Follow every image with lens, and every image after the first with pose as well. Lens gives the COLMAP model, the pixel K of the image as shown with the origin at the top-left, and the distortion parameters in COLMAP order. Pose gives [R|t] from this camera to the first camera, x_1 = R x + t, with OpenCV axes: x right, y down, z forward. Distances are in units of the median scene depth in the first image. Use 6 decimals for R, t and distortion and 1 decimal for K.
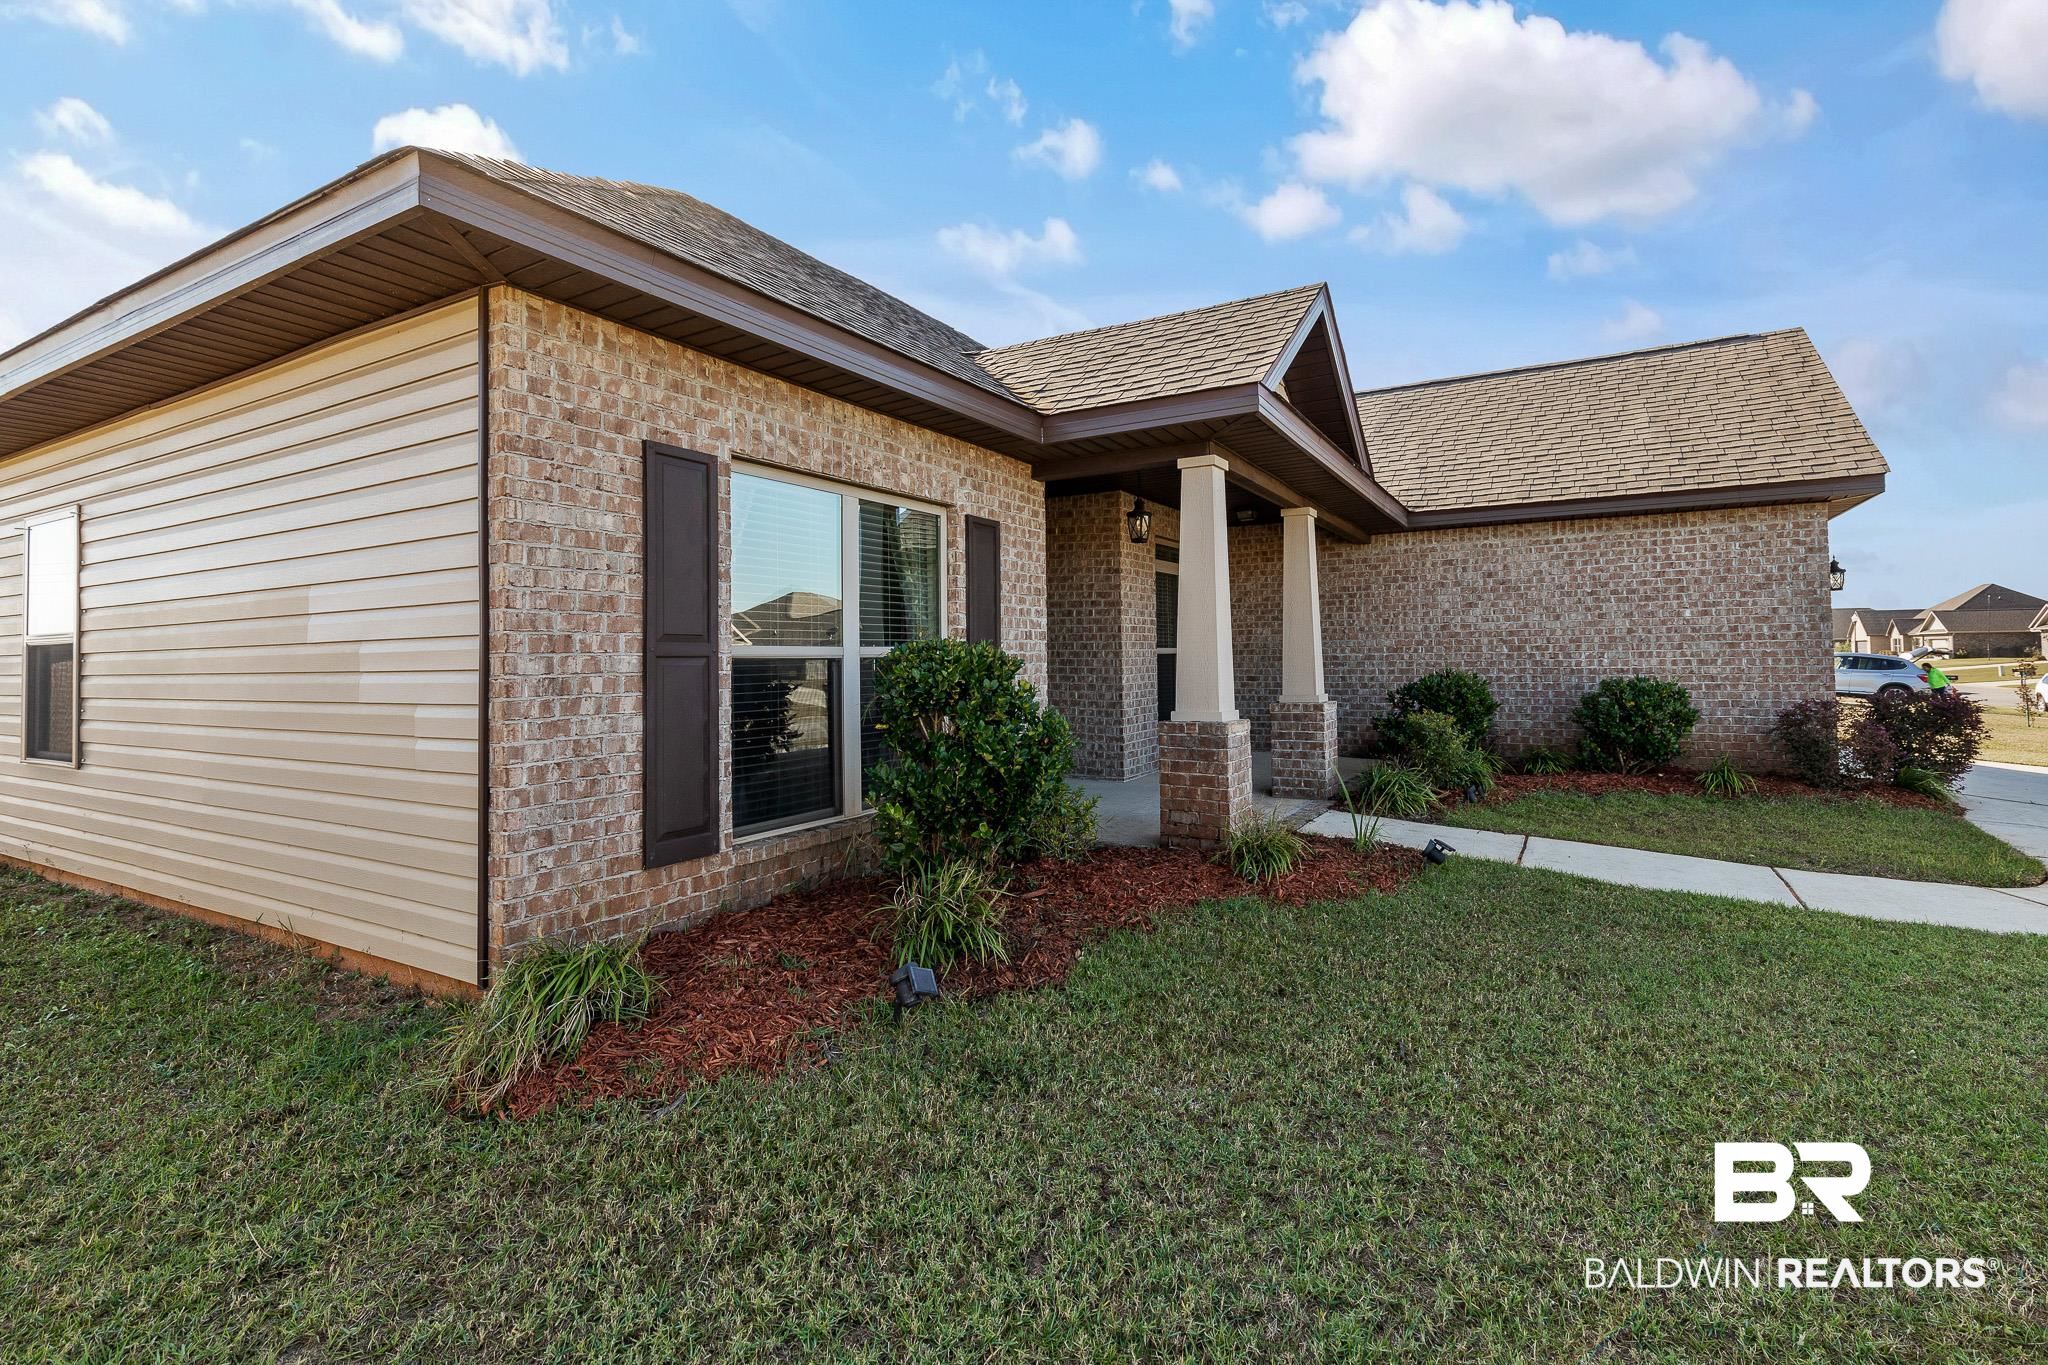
lens RADIAL K [[948.9, 0, 1048.2], [0, 948.9, 636.4], [0, 0, 1]] dist [0.001057, 0.000044]
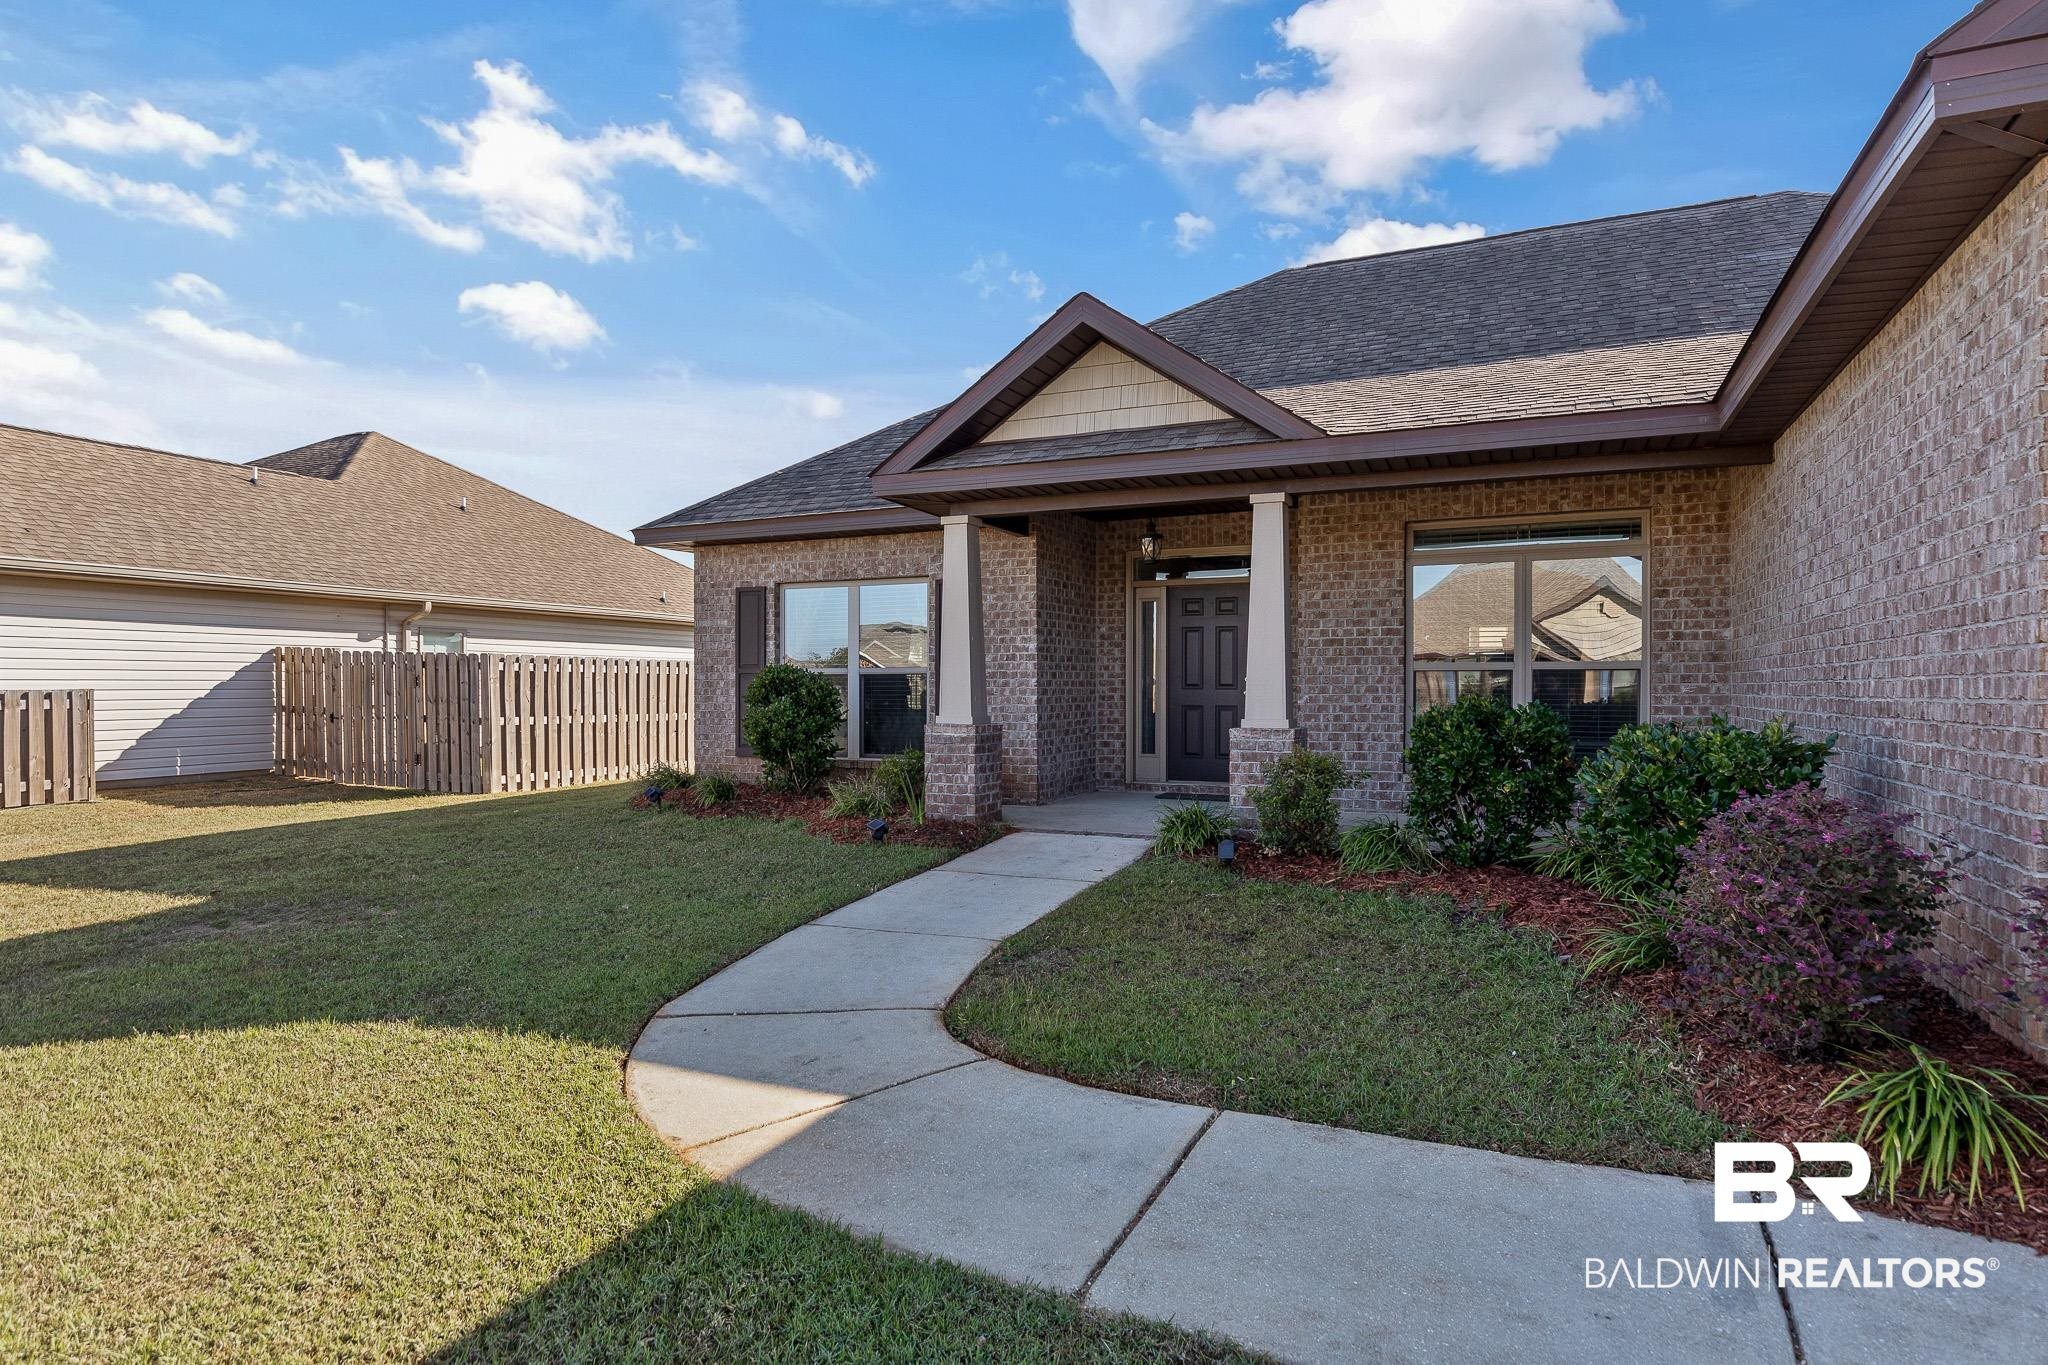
lens RADIAL K [[1134.6, 0, 1027.8], [0, 1134.6, 701.5], [0, 0, 1]] dist [0.003388, 0.000099]
pose [[0.075732, 0.024957, -0.996816, 1.118186], [0.021459, 0.999414, 0.026653, 0.013288], [0.996897, -0.023410, 0.075152, 0.648820]]
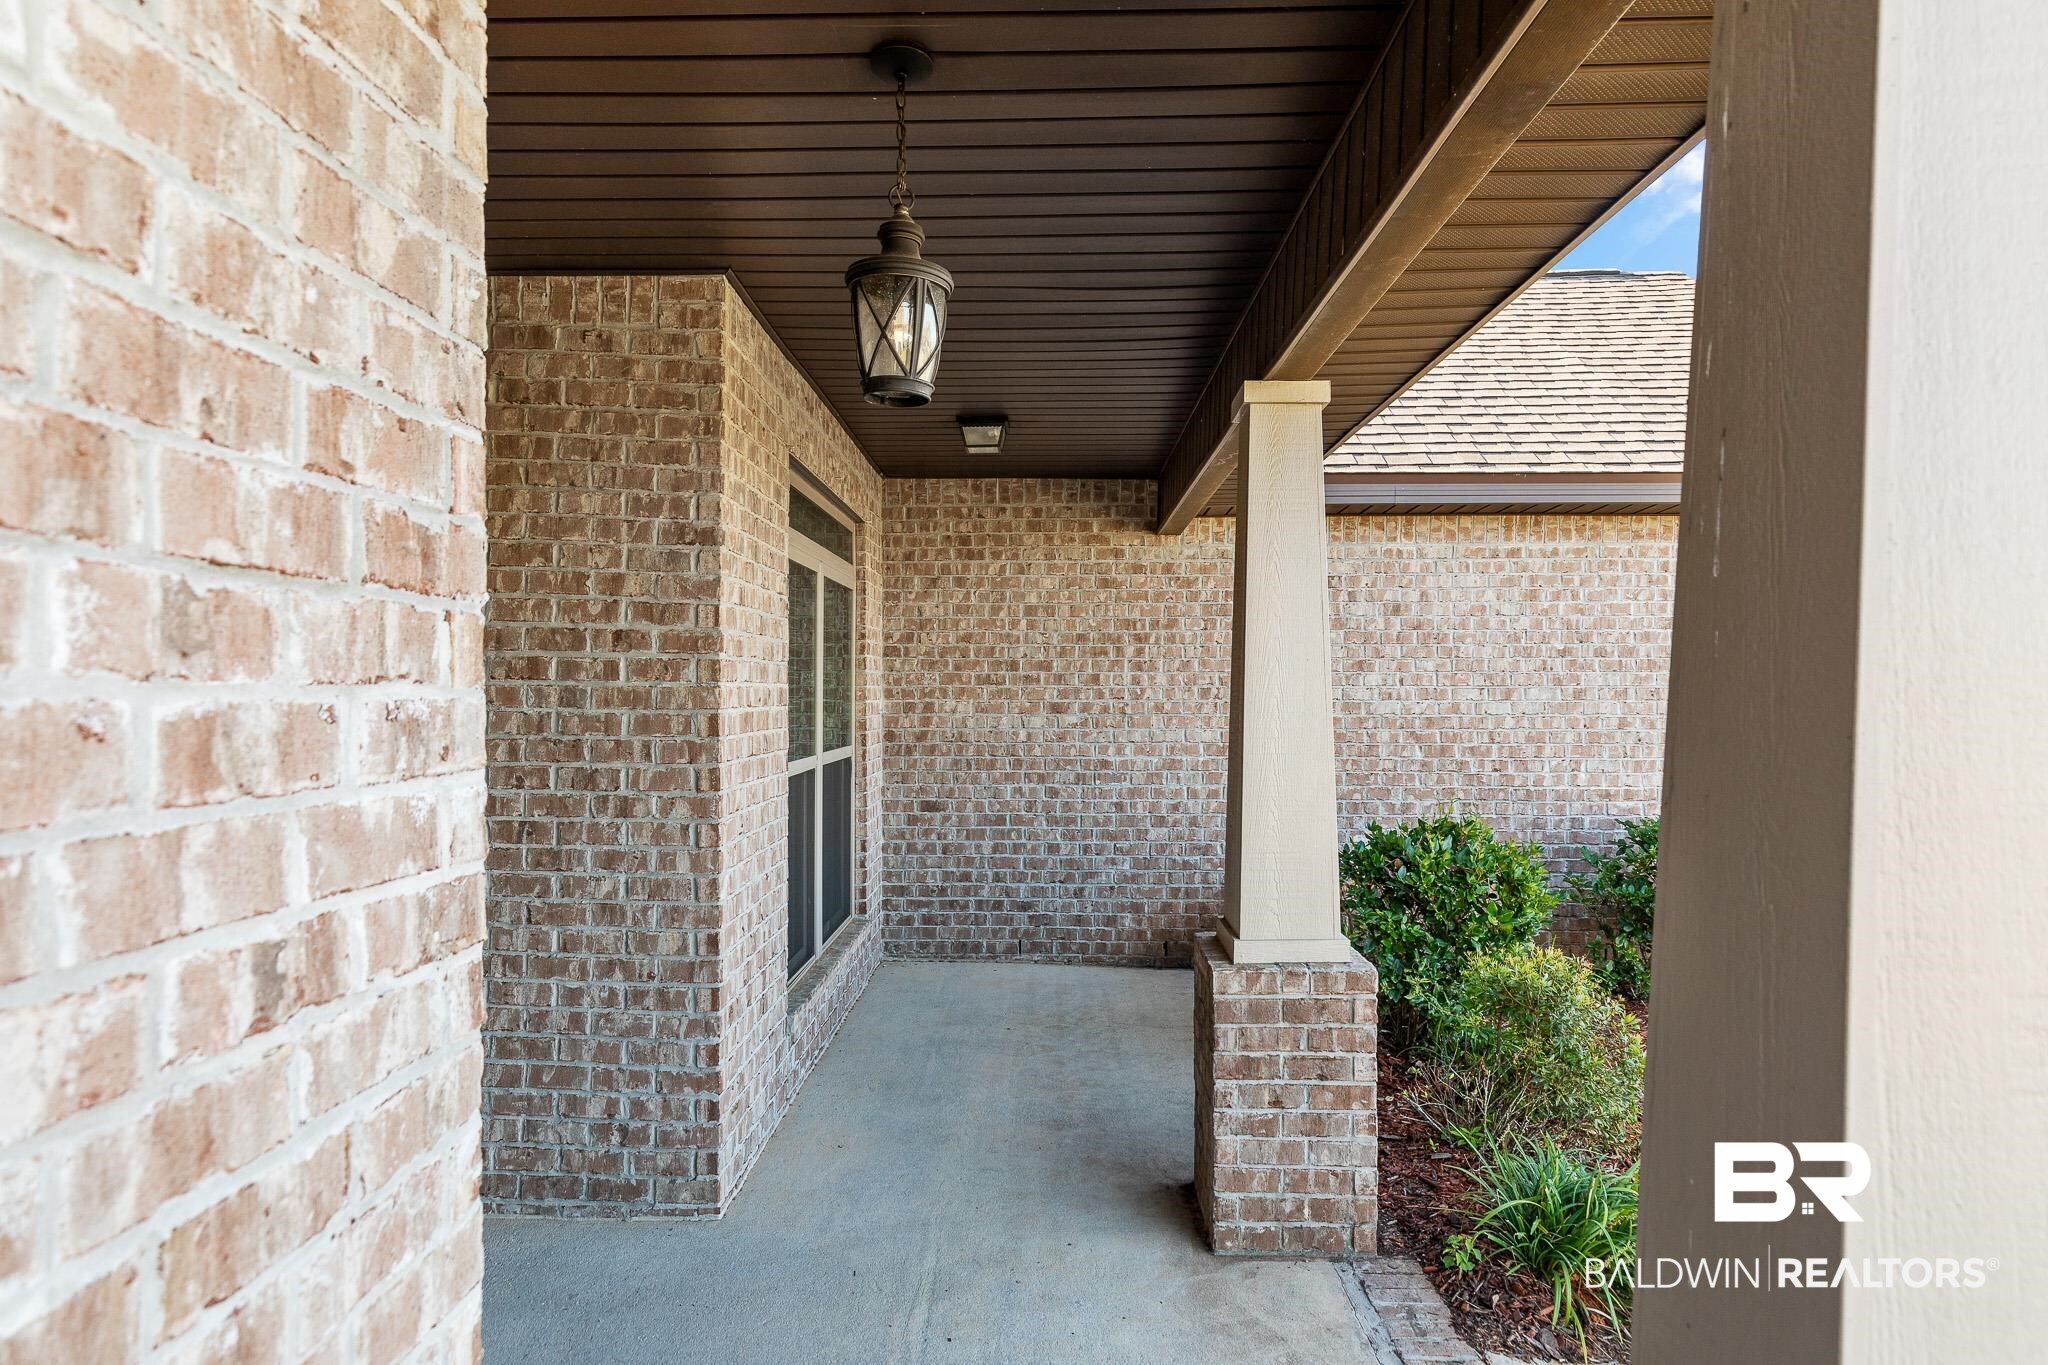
lens RADIAL K [[1134.6, 0, 1015.2], [0, 1134.6, 693.1], [0, 0, 1]] dist [0.003388, 0.000099]
pose [[0.889959, 0.015652, 0.455773, -0.005761], [-0.023964, 0.999635, 0.012465, -0.024802], [-0.455411, -0.022015, 0.890009, 0.616025]]
